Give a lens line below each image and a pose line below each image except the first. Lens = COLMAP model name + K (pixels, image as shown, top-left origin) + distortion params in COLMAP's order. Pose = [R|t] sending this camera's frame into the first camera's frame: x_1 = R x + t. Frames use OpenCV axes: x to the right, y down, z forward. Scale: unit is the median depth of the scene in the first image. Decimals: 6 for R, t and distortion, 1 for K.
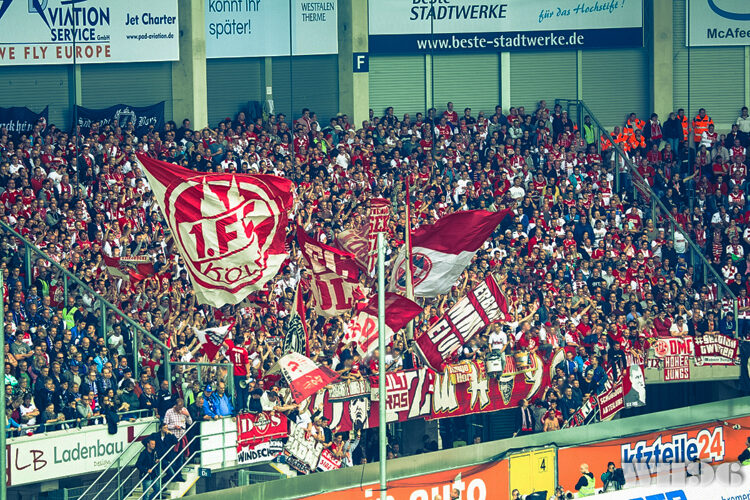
lens RADIAL K [[3851.8, 0, 379.3], [0, 3851.8, 251.0], [0, 0, 1]] dist [1.064799, 0.000000]
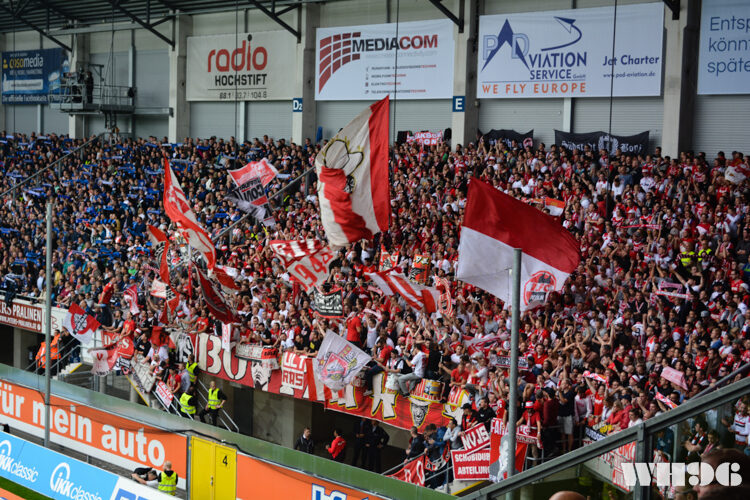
lens RADIAL K [[1229.4, 0, 377.9], [0, 1229.4, 240.9], [0, 0, 1]] dist [0.007015, 0.000000]
pose [[-0.154737, 0.084104, -0.984369, 0.331699], [-0.090397, 0.990985, 0.098879, -0.036540], [0.983811, 0.104284, -0.145740, 1.013200]]
